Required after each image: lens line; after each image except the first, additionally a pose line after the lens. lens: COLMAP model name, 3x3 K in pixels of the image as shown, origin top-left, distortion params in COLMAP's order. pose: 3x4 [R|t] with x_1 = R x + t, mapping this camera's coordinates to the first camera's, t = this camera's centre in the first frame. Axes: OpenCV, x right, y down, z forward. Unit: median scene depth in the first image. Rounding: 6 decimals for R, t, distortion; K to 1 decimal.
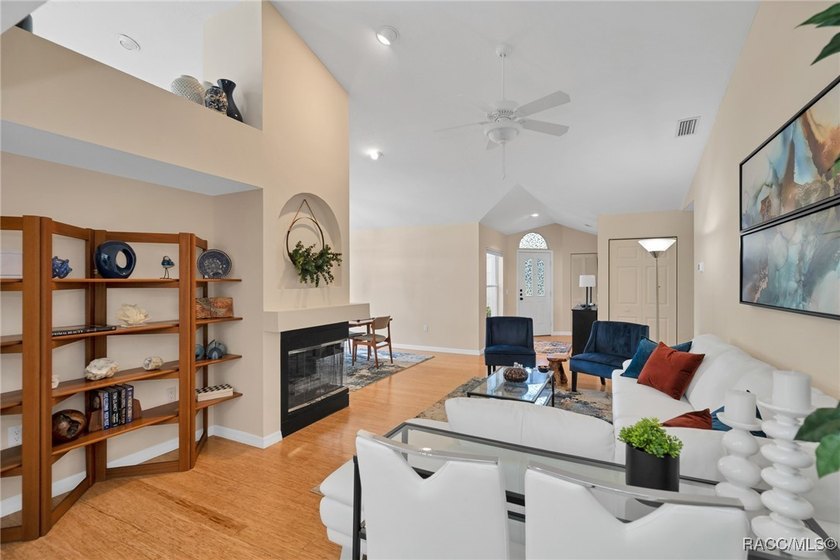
lens RADIAL K [[381.3, 0, 420.0], [0, 381.3, 280.0], [0, 0, 1]] dist [-0.000686, 0.000013]
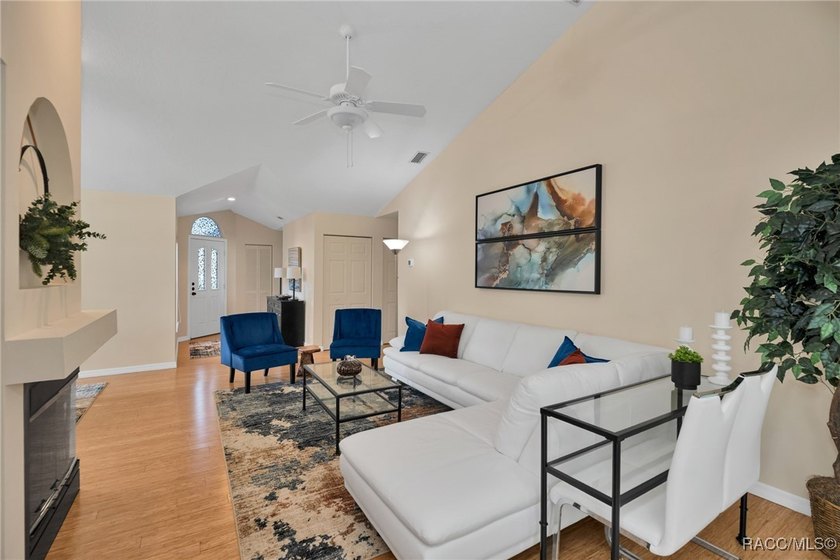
lens RADIAL K [[381.8, 0, 424.1], [0, 381.8, 276.1], [0, 0, 1]] dist [-0.002461, 0.000029]
pose [[0.532649, -0.004659, 0.846323, -0.619370], [-0.004415, 0.999956, 0.008284, 0.002740], [-0.846324, -0.008149, 0.532605, 0.401803]]
